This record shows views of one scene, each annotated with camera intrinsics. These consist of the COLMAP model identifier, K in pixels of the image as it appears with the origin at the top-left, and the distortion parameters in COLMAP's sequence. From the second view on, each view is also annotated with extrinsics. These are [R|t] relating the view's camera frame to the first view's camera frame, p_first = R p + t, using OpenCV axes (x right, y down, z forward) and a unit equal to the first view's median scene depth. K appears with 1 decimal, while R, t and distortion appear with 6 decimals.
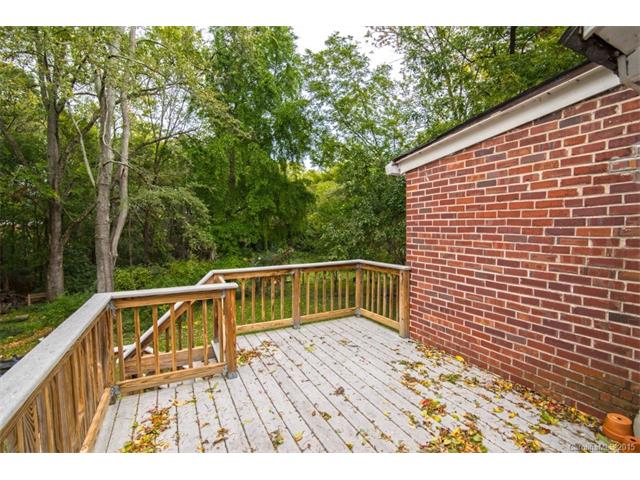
lens RADIAL K [[307.5, 0, 320.0], [0, 307.5, 240.0], [0, 0, 1]] dist [-0.000484, 0.000095]
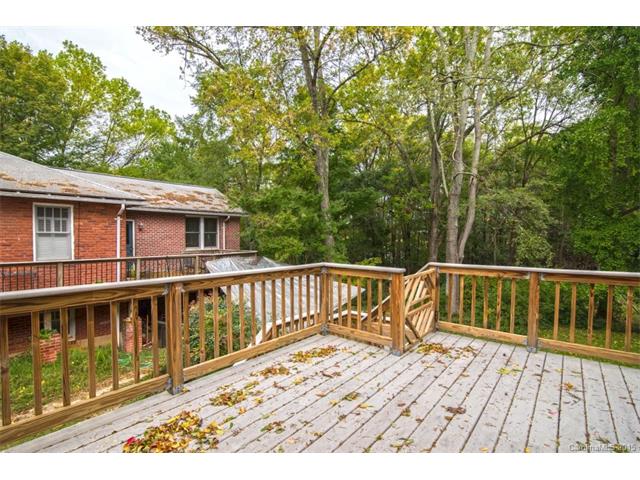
lens RADIAL K [[307.5, 0, 320.0], [0, 307.5, 240.0], [0, 0, 1]] dist [-0.000484, 0.000095]
pose [[0.399389, 0.018866, -0.916587, 0.472469], [-0.046750, 0.998907, 0.000190, 0.039458], [0.915589, 0.042775, 0.399834, 0.229475]]
